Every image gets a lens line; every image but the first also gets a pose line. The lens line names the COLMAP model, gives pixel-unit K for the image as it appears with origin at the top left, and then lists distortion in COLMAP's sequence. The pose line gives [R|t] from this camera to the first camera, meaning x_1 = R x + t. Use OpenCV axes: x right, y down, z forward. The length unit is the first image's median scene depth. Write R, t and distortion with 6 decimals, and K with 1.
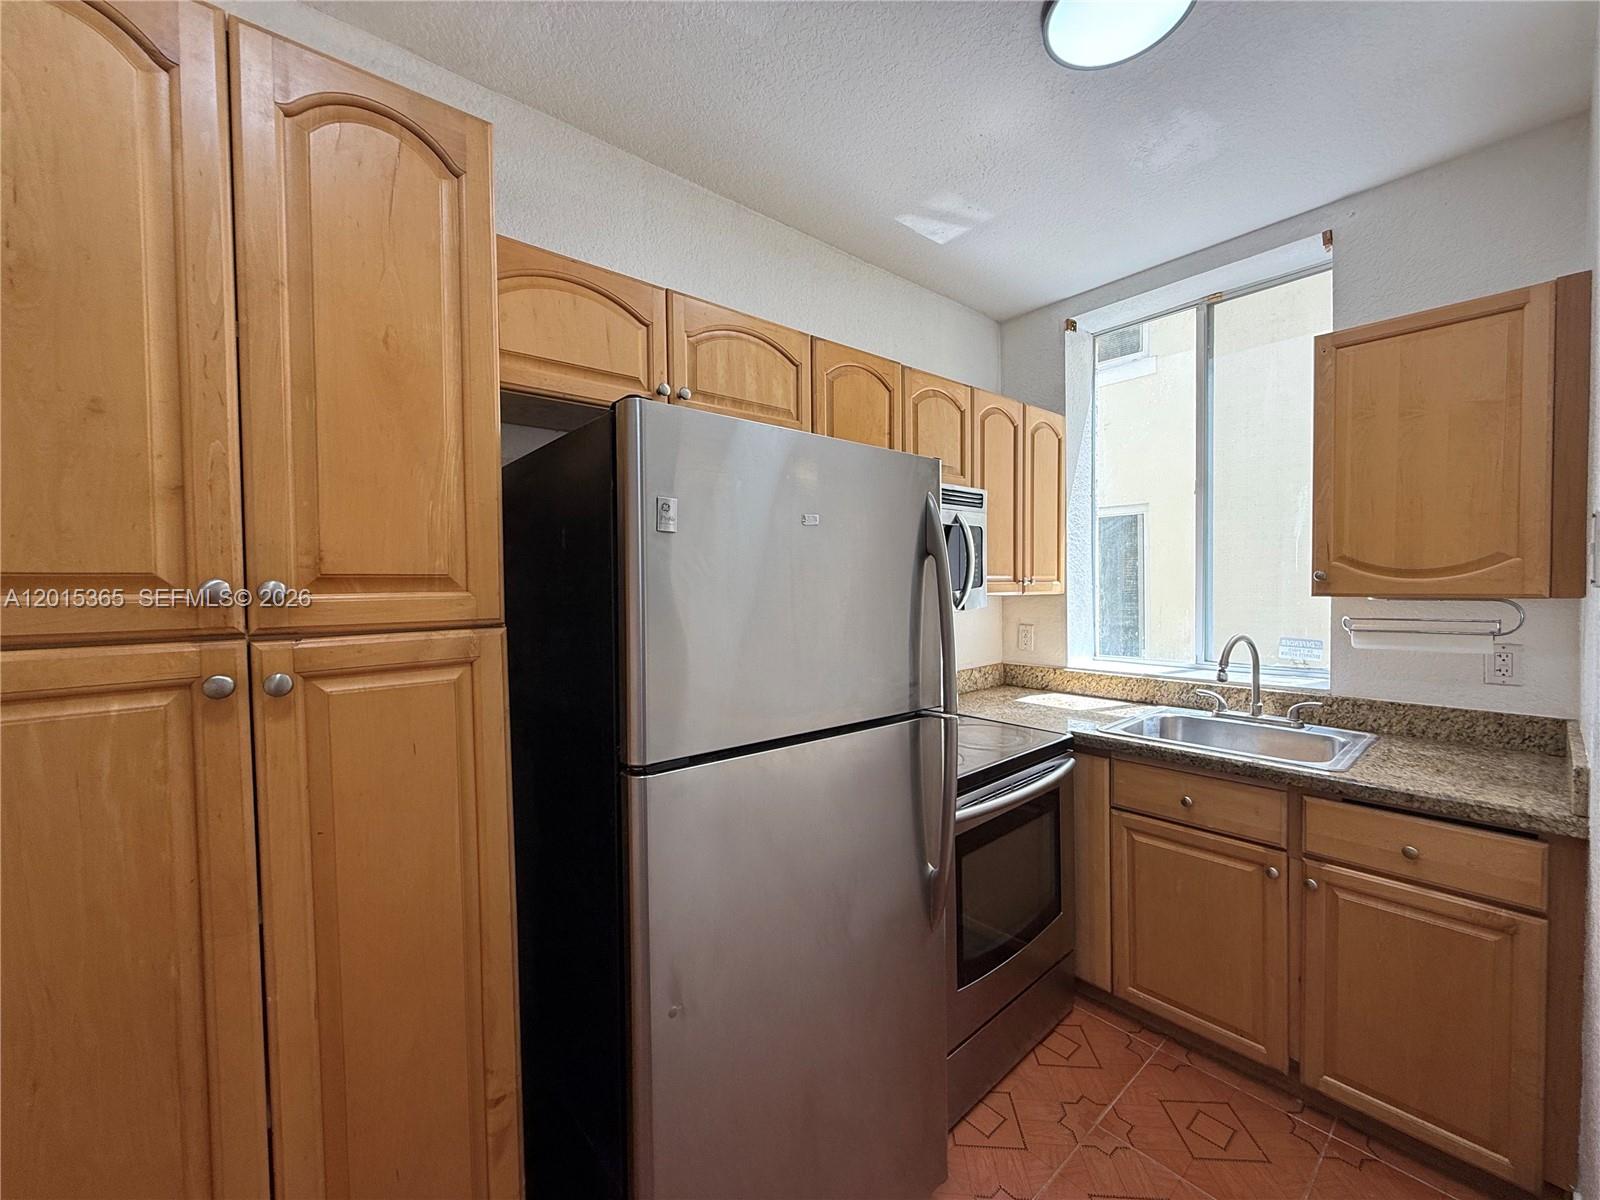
lens RADIAL K [[636.8, 0, 796.8], [0, 636.8, 599.6], [0, 0, 1]] dist [-0.002566, 0.000189]
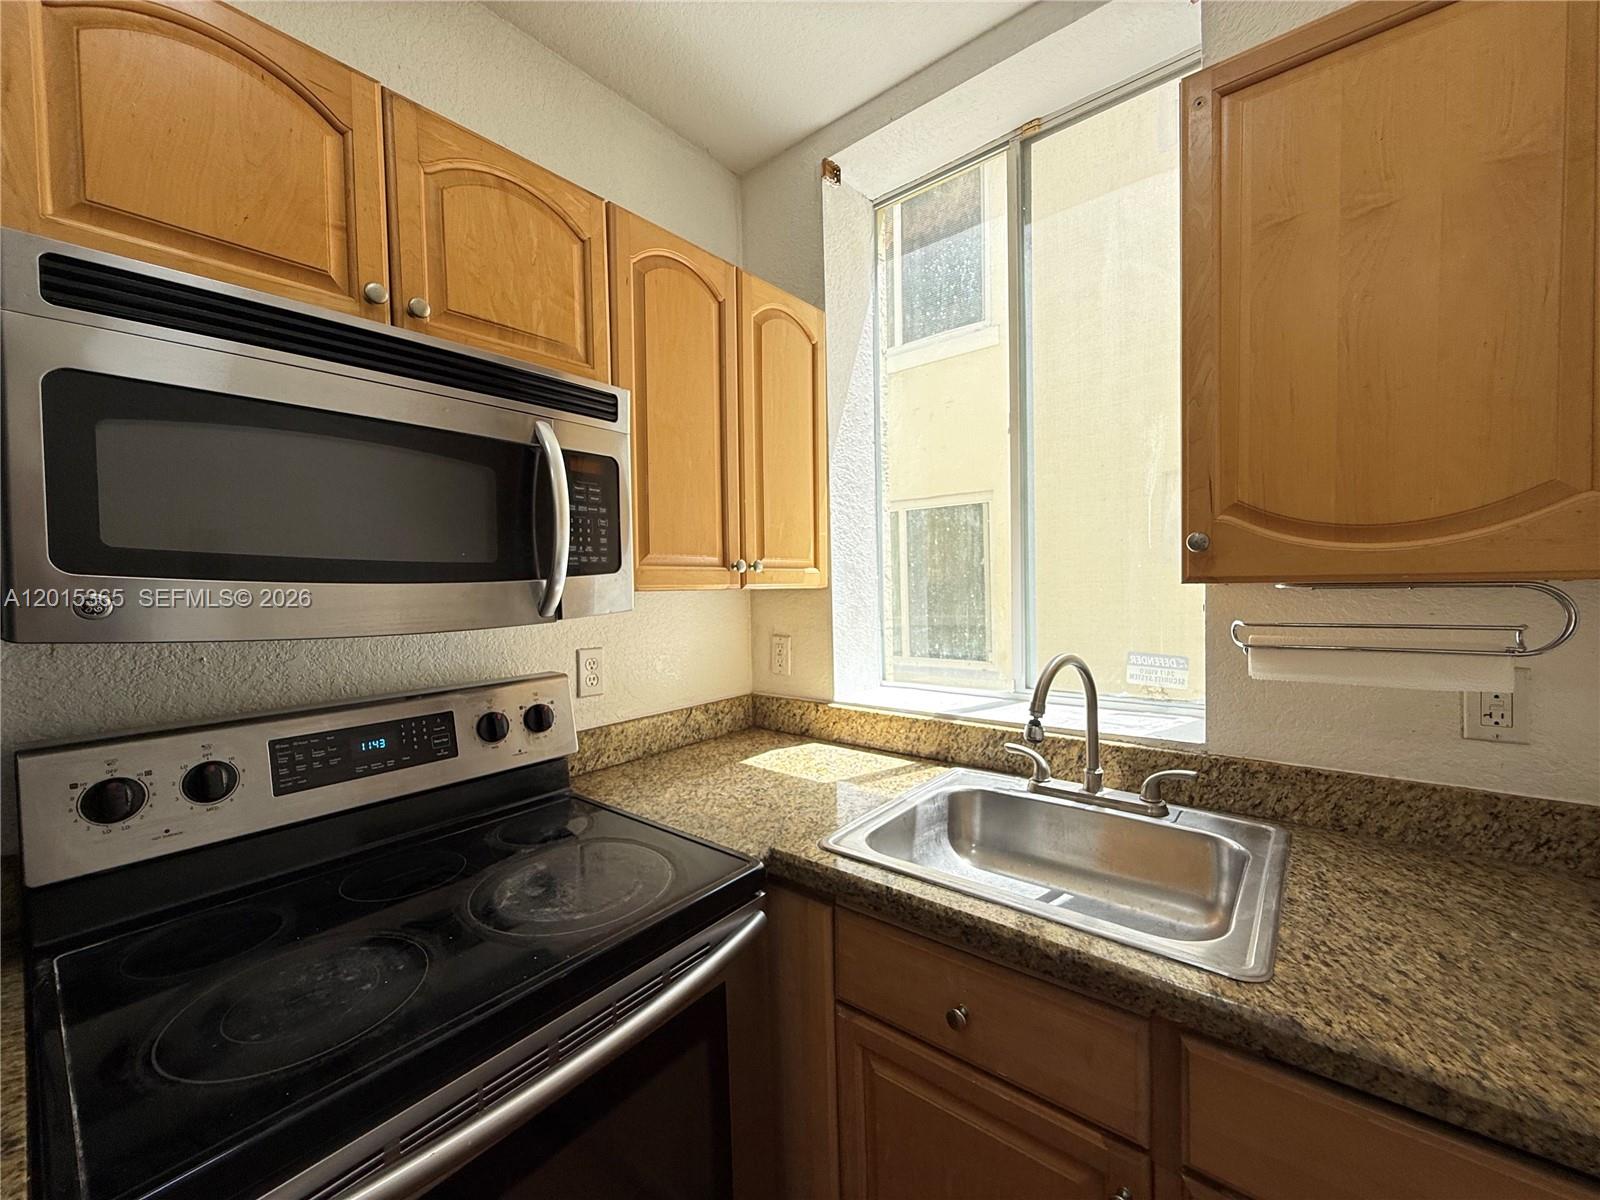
lens RADIAL K [[636.8, 0, 801.5], [0, 636.8, 598.9], [0, 0, 1]] dist [-0.002566, 0.000189]
pose [[0.984003, -0.011964, 0.177749, 0.388736], [0.012582, 0.999918, -0.002351, 0.004872], [-0.177706, 0.004549, 0.984073, 0.514406]]
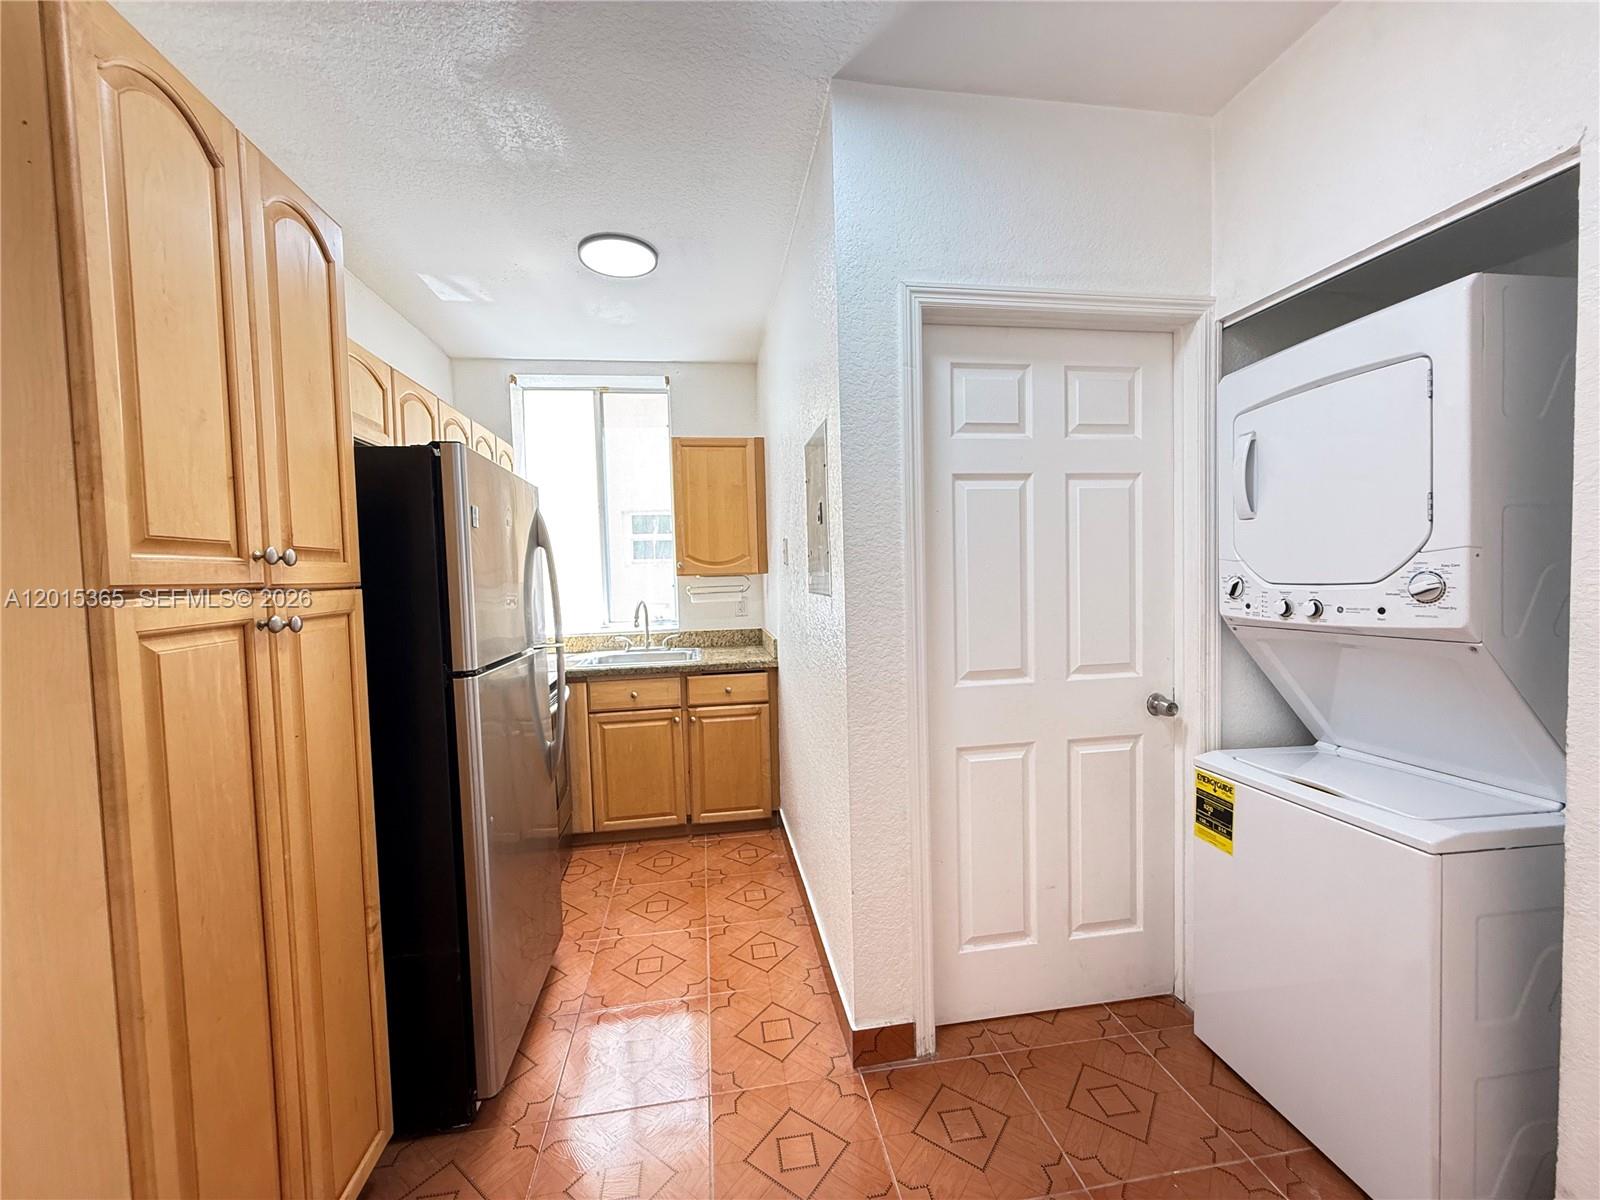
lens RADIAL K [[636.8, 0, 799.7], [0, 636.8, 601.5], [0, 0, 1]] dist [-0.002566, 0.000189]
pose [[0.521196, -0.041984, 0.852404, -0.570208], [0.043204, 0.998807, 0.022779, 0.040102], [-0.852343, 0.024955, 0.522387, -0.271623]]
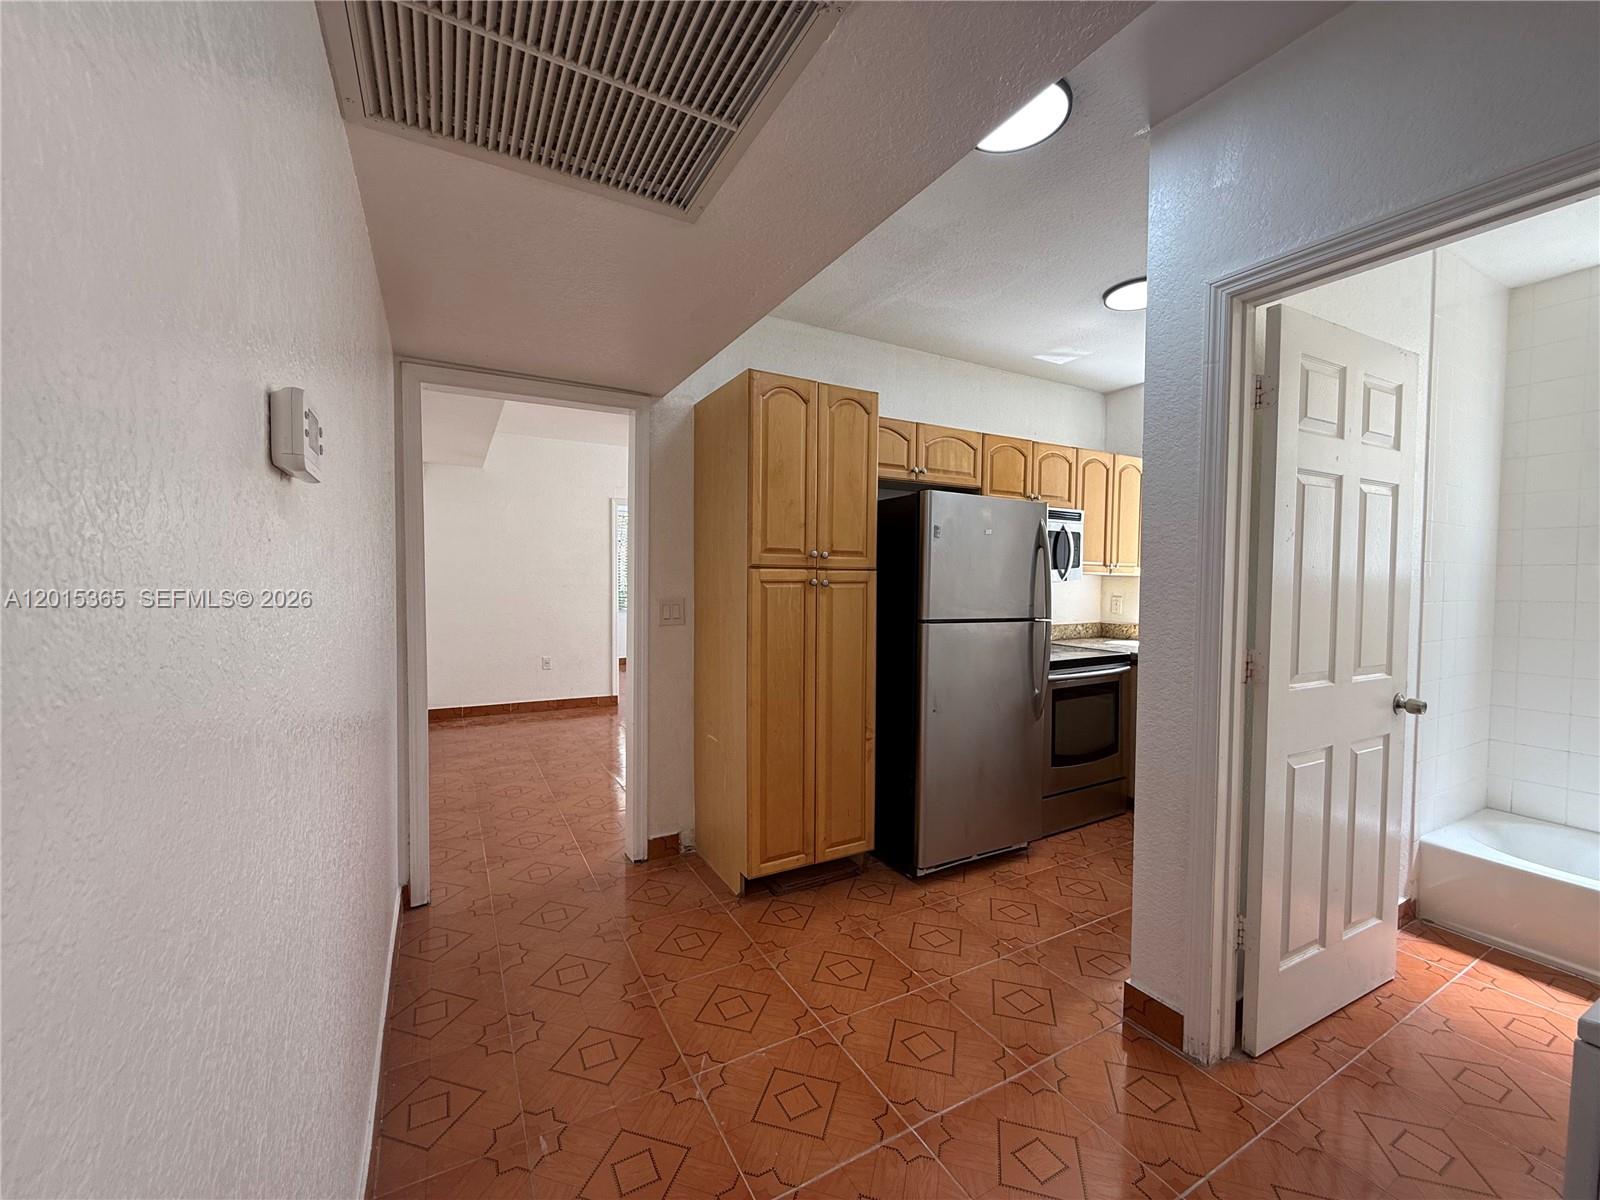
lens RADIAL K [[636.8, 0, 799.3], [0, 636.8, 602.0], [0, 0, 1]] dist [-0.002566, 0.000189]
pose [[0.980594, 0.027773, -0.194074, -0.121398], [-0.025671, 0.999582, 0.013334, 0.075853], [0.194363, -0.008093, 0.980896, -0.907512]]
